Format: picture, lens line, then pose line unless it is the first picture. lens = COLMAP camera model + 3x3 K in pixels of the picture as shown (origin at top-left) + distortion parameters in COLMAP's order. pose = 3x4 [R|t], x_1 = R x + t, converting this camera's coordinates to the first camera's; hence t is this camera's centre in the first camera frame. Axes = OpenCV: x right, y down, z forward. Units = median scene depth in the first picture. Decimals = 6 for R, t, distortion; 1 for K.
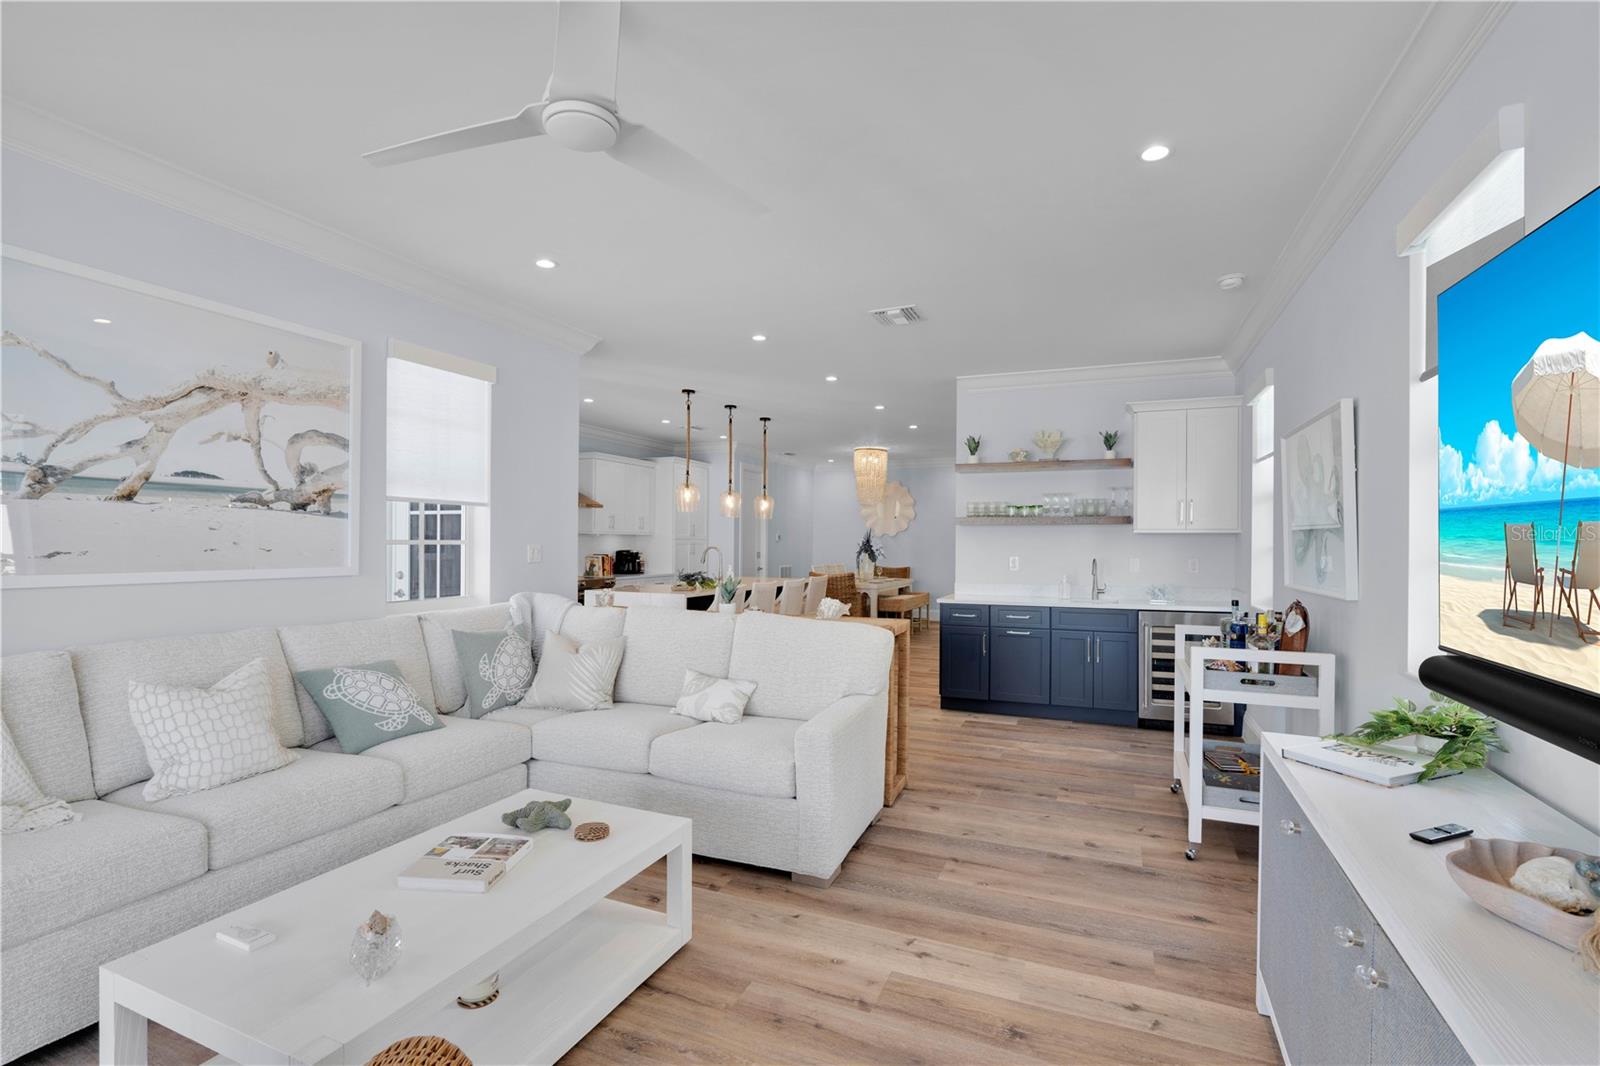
lens RADIAL K [[722.2, 0, 809.7], [0, 722.2, 542.1], [0, 0, 1]] dist [-0.009489, 0.000185]
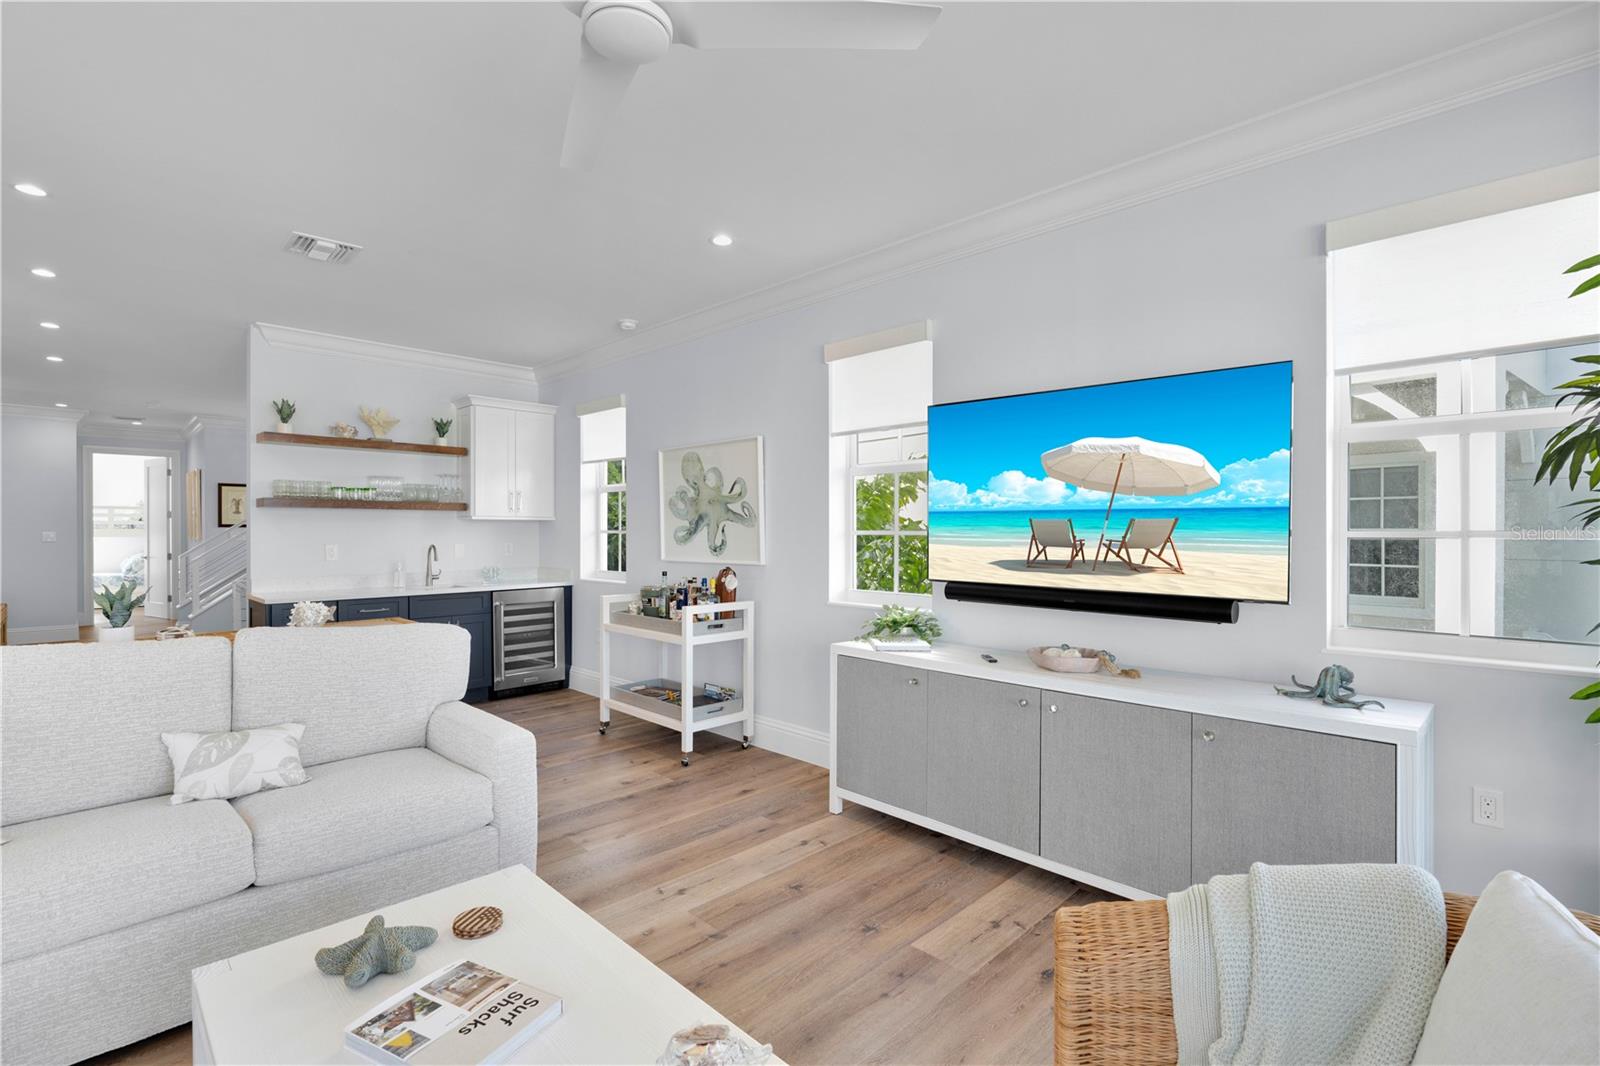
lens RADIAL K [[722.2, 0, 778.1], [0, 722.2, 538.6], [0, 0, 1]] dist [-0.009489, 0.000185]
pose [[0.392554, -0.014635, 0.919613, -0.623580], [0.001246, 0.999881, 0.015380, -0.000886], [-0.919728, -0.004892, 0.392525, 0.315971]]
